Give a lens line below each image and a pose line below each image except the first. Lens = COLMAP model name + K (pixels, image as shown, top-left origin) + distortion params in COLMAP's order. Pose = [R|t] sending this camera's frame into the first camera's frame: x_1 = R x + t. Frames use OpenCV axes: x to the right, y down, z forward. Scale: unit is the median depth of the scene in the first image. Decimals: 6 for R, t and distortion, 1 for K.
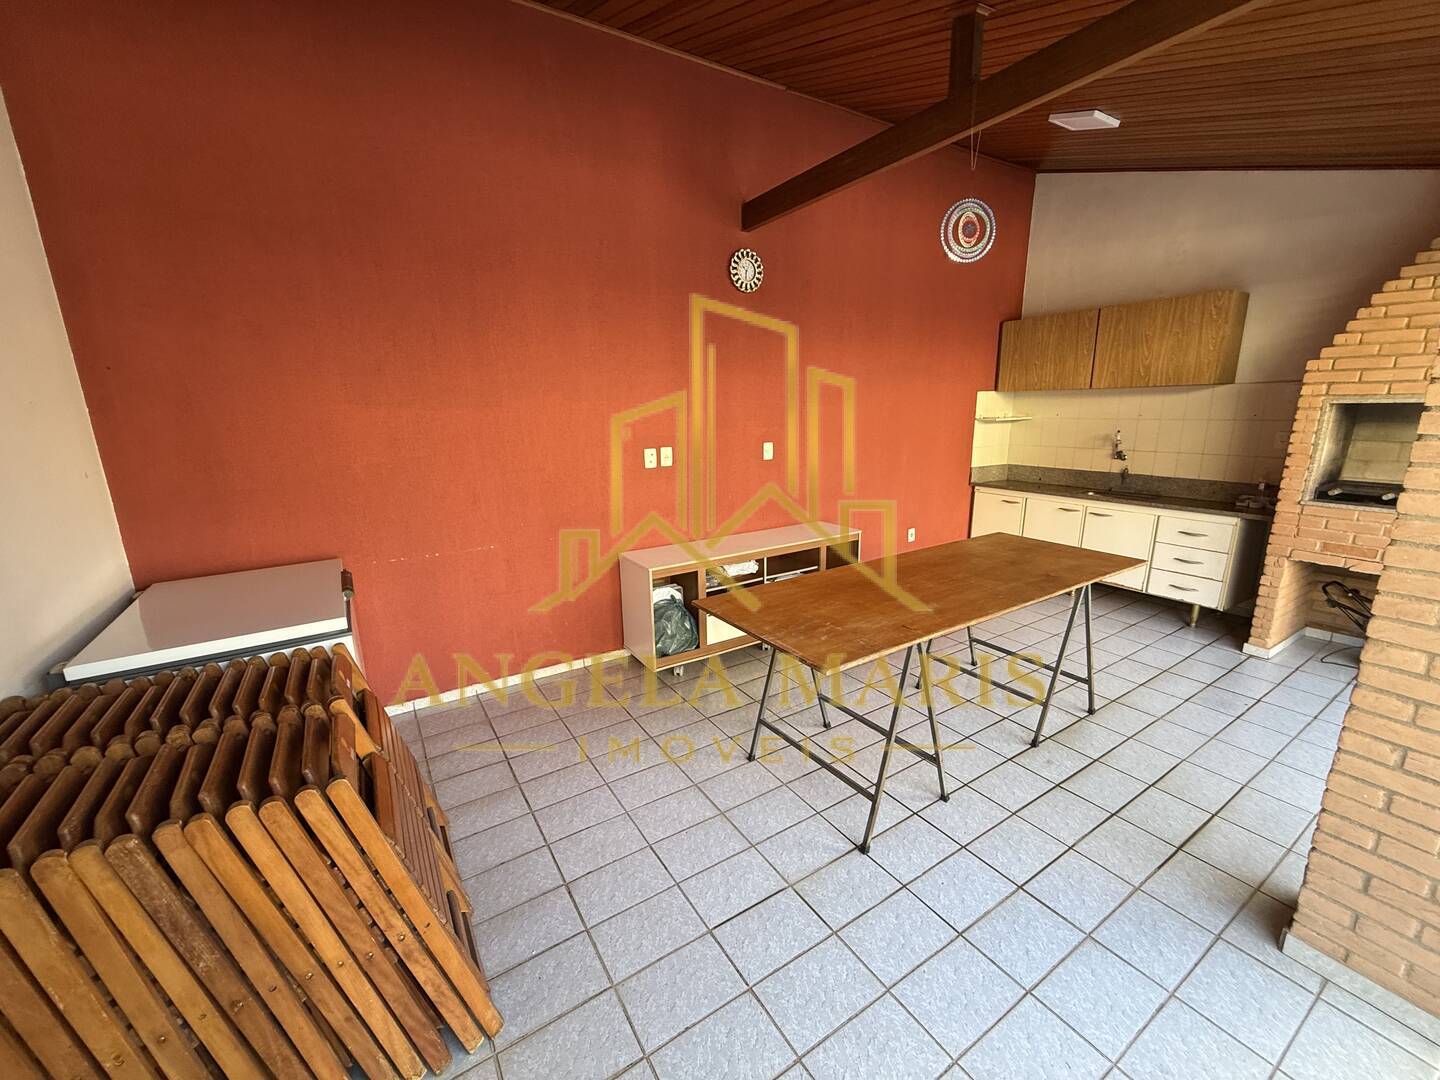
lens RADIAL K [[573.4, 0, 716.4], [0, 573.4, 538.8], [0, 0, 1]] dist [0.000130, -0.000199]
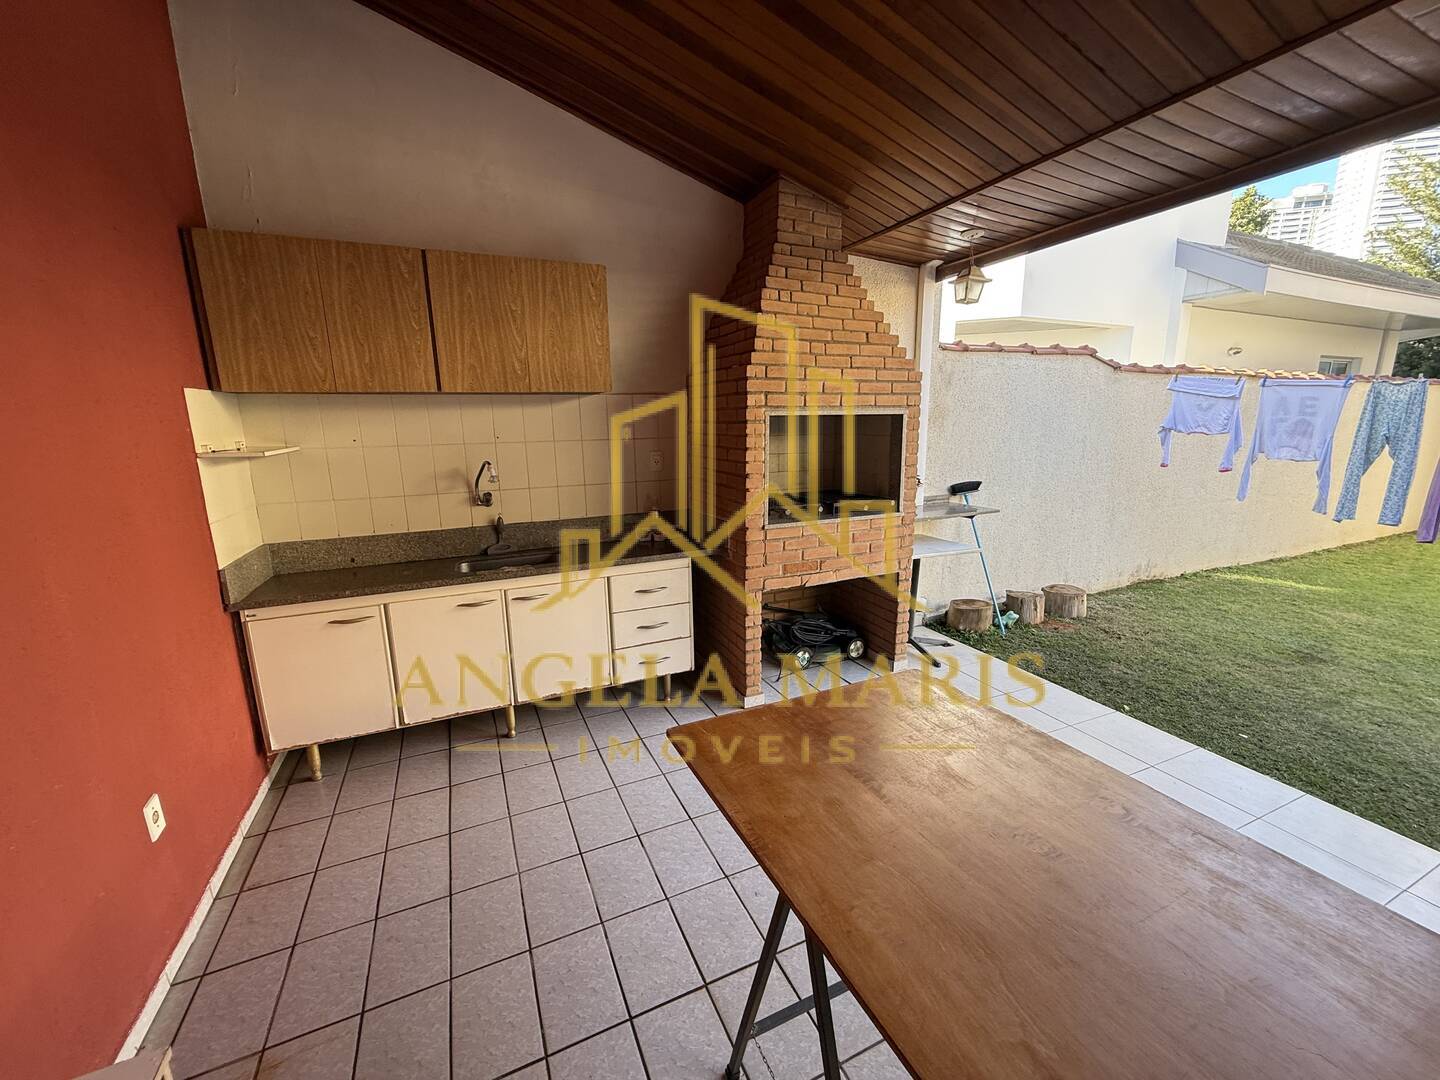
lens RADIAL K [[573.4, 0, 716.4], [0, 573.4, 538.8], [0, 0, 1]] dist [0.000130, -0.000199]
pose [[0.129903, -0.187689, 0.973601, 0.105131], [0.237686, 0.959185, 0.153196, -0.141491], [-0.962617, 0.211511, 0.169212, 0.656973]]
